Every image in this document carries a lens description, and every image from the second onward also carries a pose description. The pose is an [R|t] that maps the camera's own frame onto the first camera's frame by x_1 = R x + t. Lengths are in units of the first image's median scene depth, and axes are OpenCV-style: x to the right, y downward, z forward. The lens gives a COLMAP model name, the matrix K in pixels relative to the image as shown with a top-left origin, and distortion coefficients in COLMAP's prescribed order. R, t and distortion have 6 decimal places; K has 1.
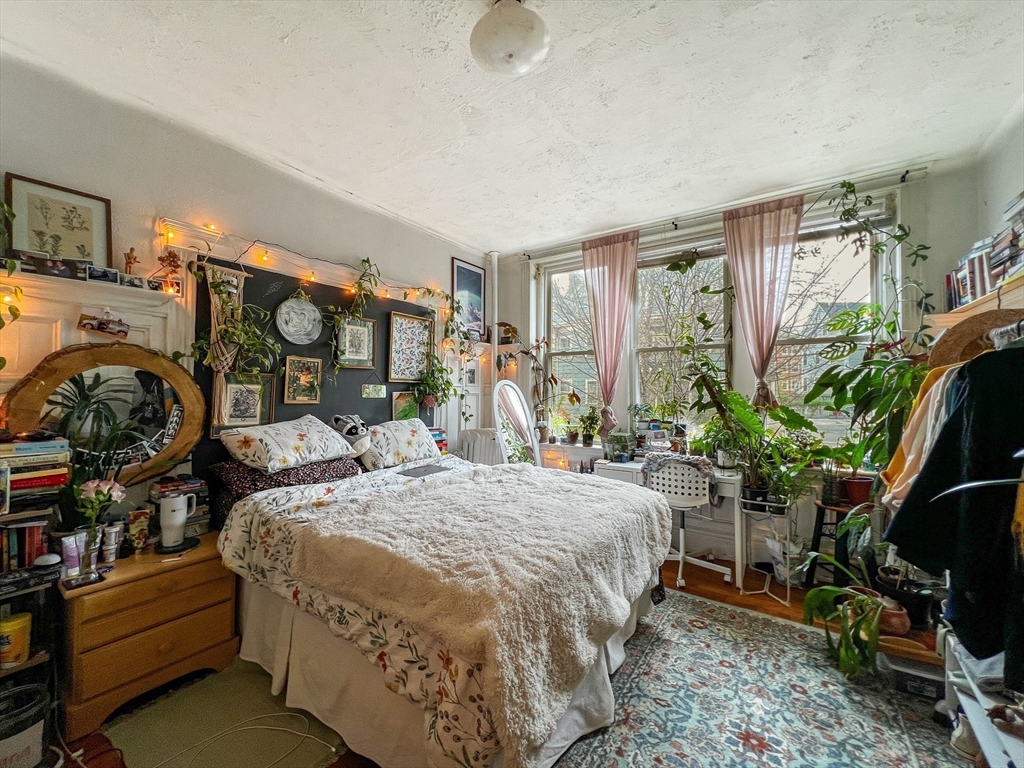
lens RADIAL K [[407.7, 0, 510.0], [0, 407.7, 382.1], [0, 0, 1]] dist [0.001059, 0.000111]
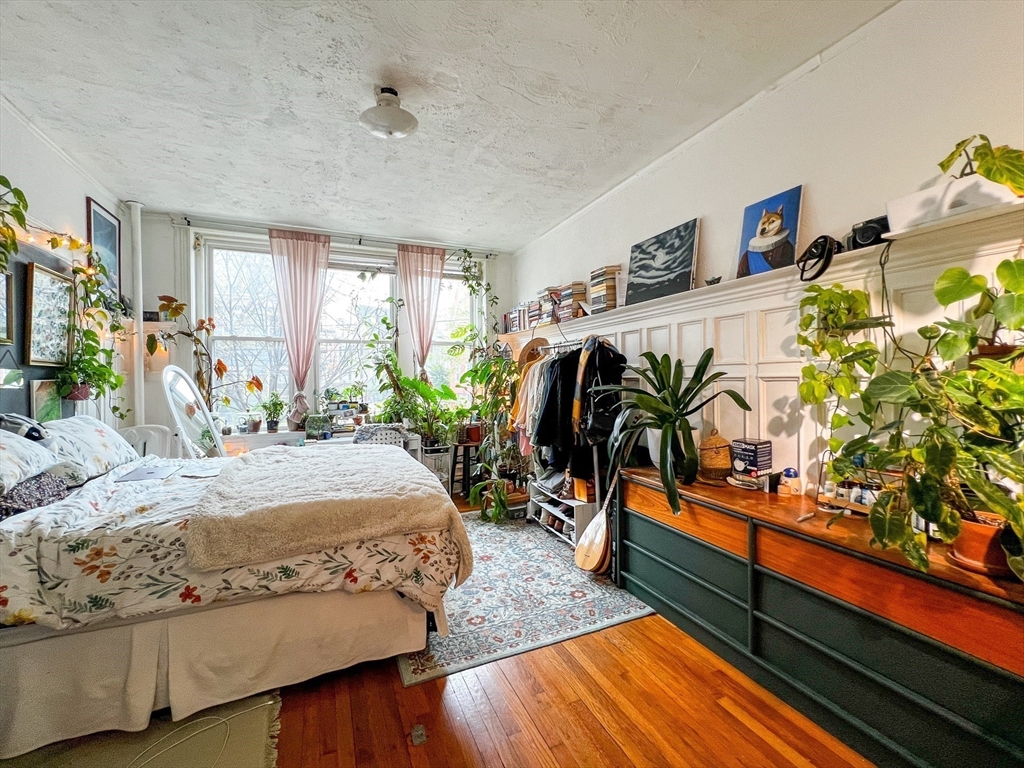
lens RADIAL K [[407.7, 0, 510.0], [0, 407.7, 382.1], [0, 0, 1]] dist [0.001059, 0.000111]
pose [[0.540855, -0.018222, 0.840918, -0.428102], [-0.004006, 0.999698, 0.024239, 0.007390], [-0.841106, -0.016478, 0.540619, -0.050187]]
